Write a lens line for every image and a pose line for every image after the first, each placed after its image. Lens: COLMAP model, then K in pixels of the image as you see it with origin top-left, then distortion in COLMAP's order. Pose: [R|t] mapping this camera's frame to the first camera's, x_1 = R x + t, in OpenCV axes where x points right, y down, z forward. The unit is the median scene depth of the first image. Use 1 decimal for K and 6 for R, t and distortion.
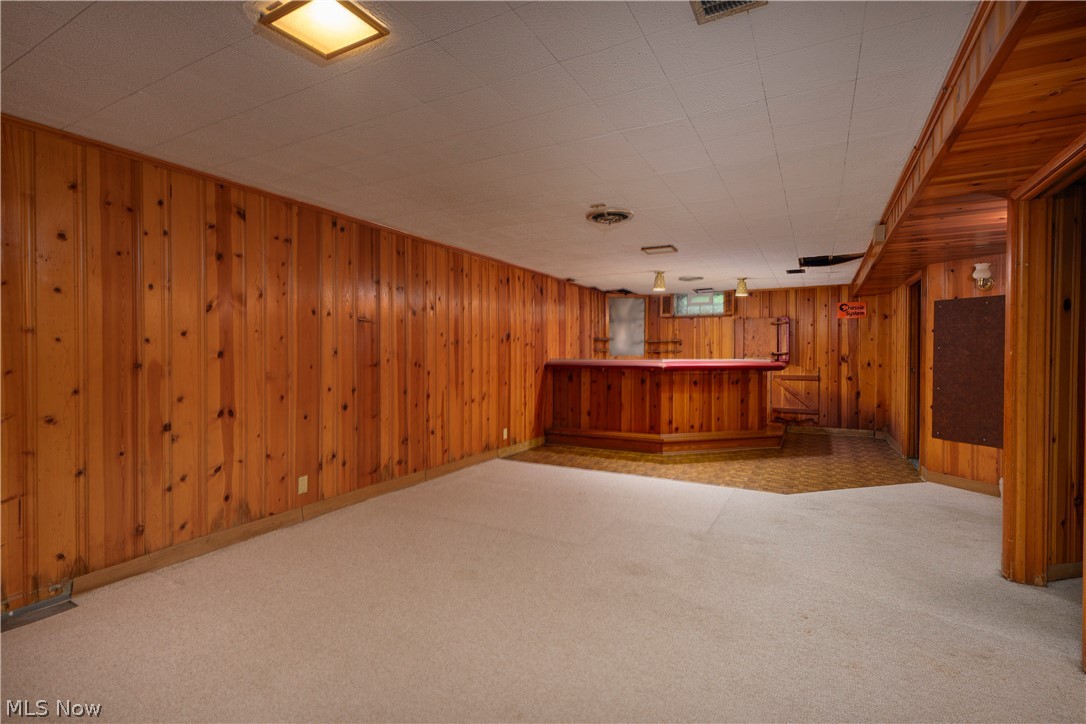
lens RADIAL K [[509.9, 0, 542.6], [0, 509.9, 358.6], [0, 0, 1]] dist [0.001072, -0.000218]
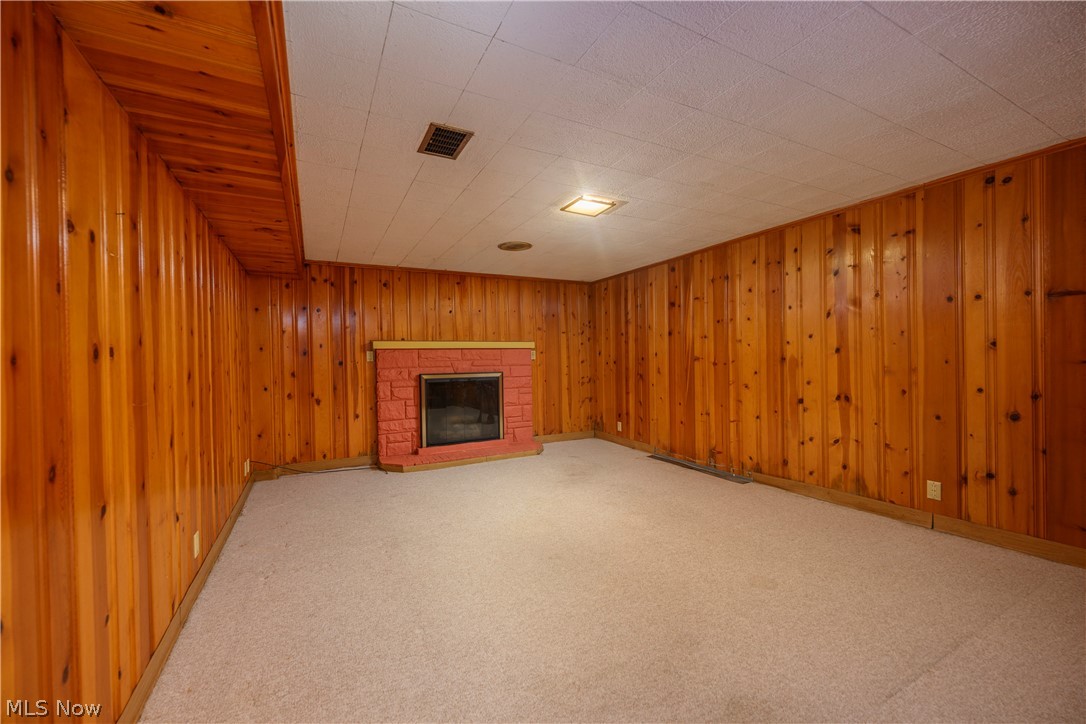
lens RADIAL K [[427.9, 0, 543.0], [0, 427.9, 362.4], [0, 0, 1]] dist [-0.002630, -0.000167]
pose [[-0.550826, 0.014998, -0.834485, 0.659452], [0.008747, 0.999887, 0.012196, 0.002160], [0.834574, -0.000581, -0.550896, 0.994963]]
